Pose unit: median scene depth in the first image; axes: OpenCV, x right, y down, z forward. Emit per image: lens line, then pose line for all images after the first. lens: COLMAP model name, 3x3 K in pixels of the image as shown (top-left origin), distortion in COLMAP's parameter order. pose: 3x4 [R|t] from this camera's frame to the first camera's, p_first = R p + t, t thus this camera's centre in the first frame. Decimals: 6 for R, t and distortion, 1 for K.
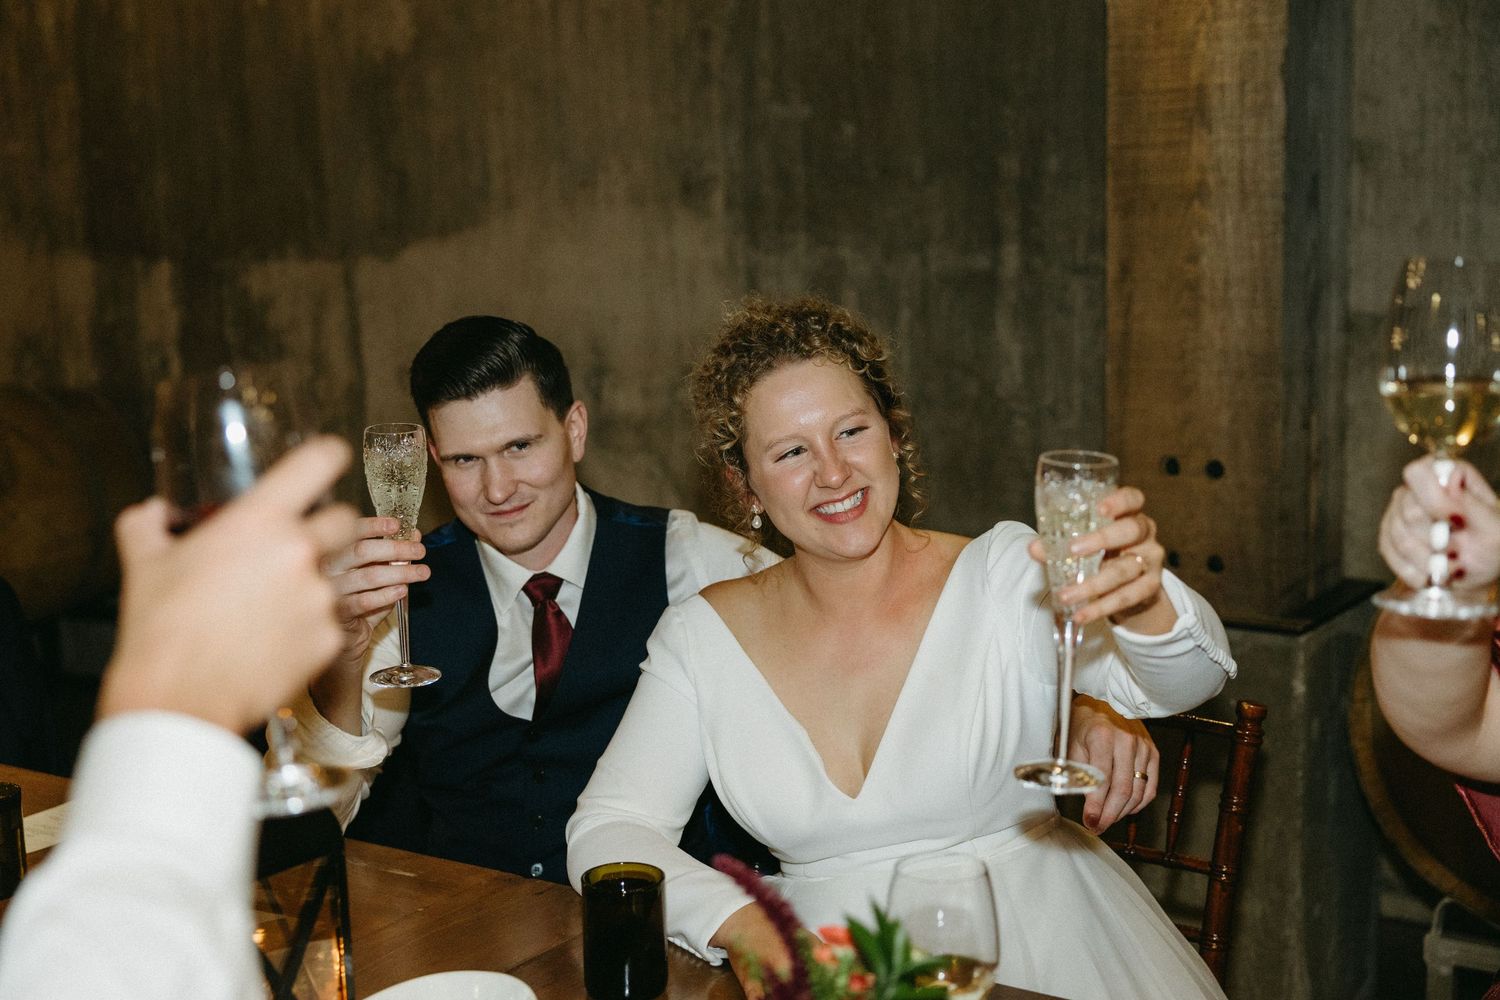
lens RADIAL K [[2081.1, 0, 739.4], [0, 2081.1, 492.8], [0, 0, 1]] dist [0.032375, 0.000000]
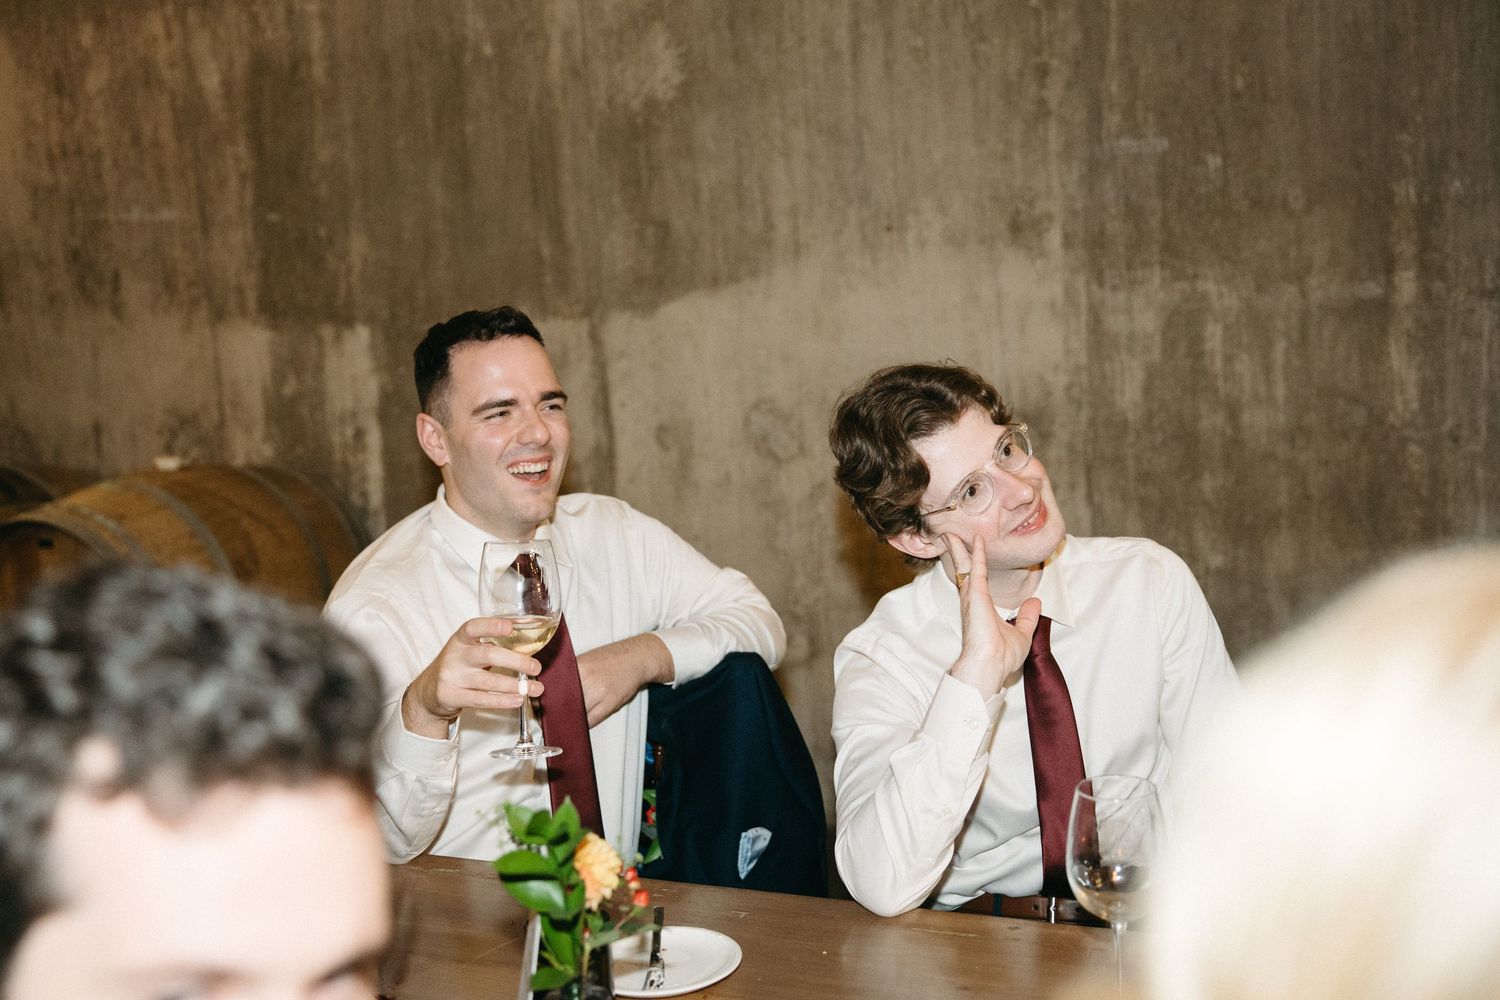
lens RADIAL K [[1719.5, 0, 771.0], [0, 1719.5, 489.1], [0, 0, 1]] dist [-0.001275, 0.000000]
pose [[0.978367, -0.045581, 0.201795, -0.303736], [0.051715, 0.998343, -0.025231, -0.009010], [-0.200311, 0.035121, 0.979103, 0.233513]]
